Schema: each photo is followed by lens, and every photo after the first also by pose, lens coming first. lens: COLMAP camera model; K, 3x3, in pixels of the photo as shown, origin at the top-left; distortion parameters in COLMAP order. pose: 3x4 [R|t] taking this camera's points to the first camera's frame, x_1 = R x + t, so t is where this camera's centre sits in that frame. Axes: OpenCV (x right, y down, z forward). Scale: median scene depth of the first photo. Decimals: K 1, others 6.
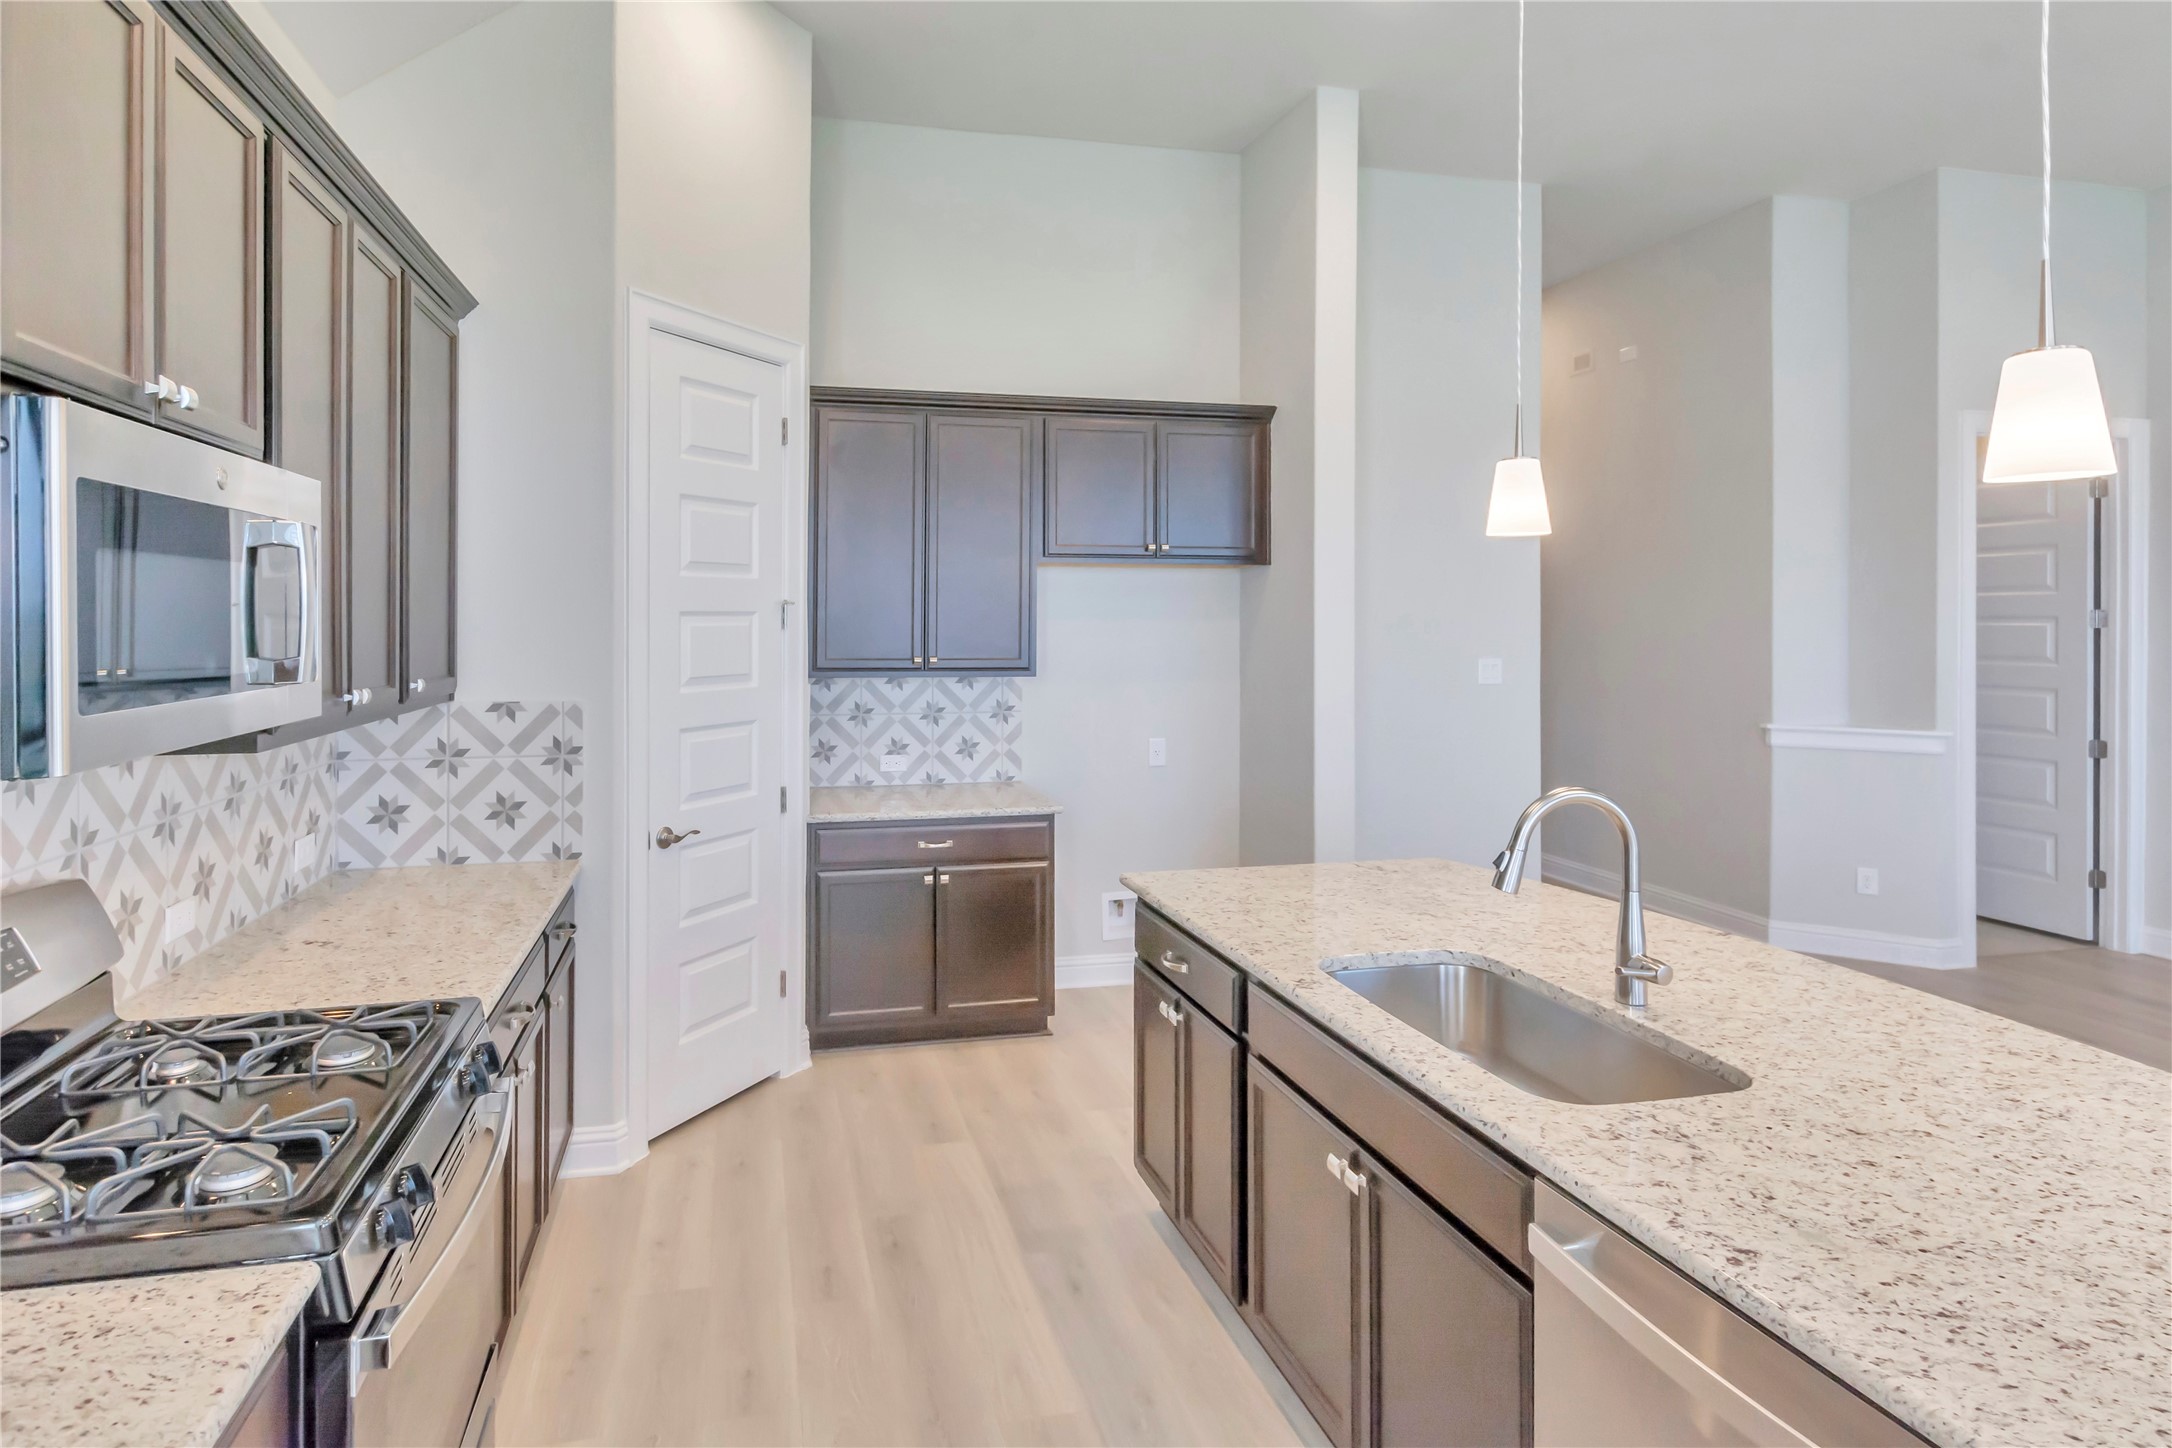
lens RADIAL K [[1135.1, 0, 982.8], [0, 1135.1, 622.7], [0, 0, 1]] dist [-0.003085, 0.000723]
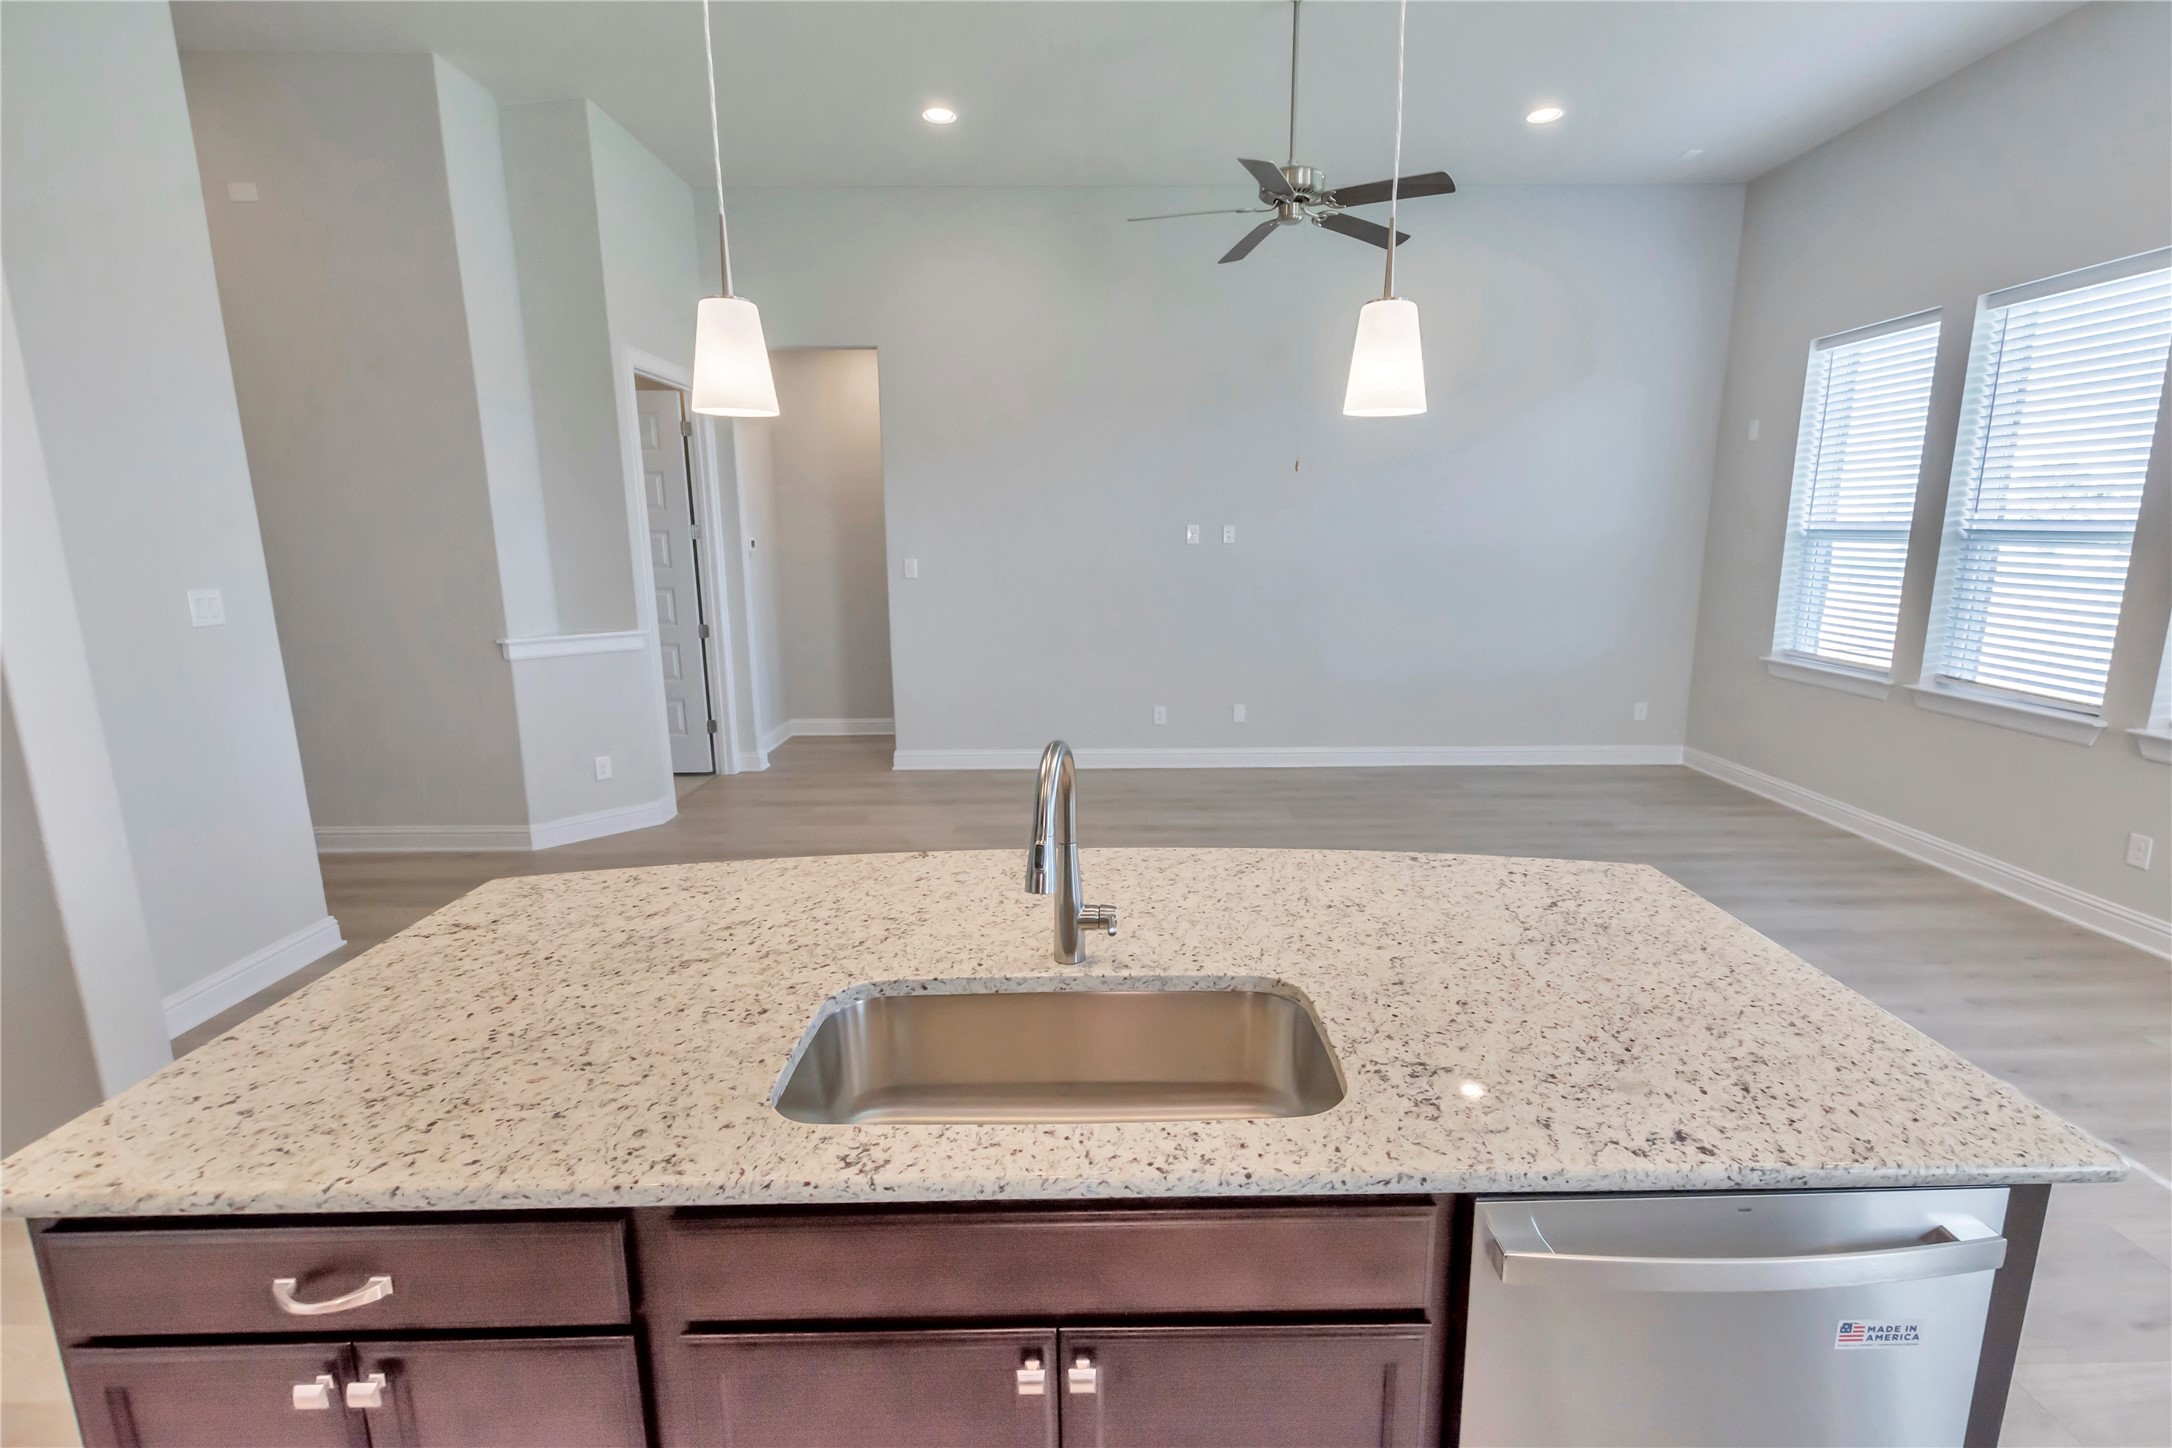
lens RADIAL K [[977.9, 0, 1112.2], [0, 977.9, 724.2], [0, 0, 1]] dist [0.007339, -0.002702]
pose [[0.192783, -0.190878, 0.962497, -0.066034], [0.005980, 0.981108, 0.193371, -0.001785], [-0.981223, -0.031523, 0.190283, 0.369260]]
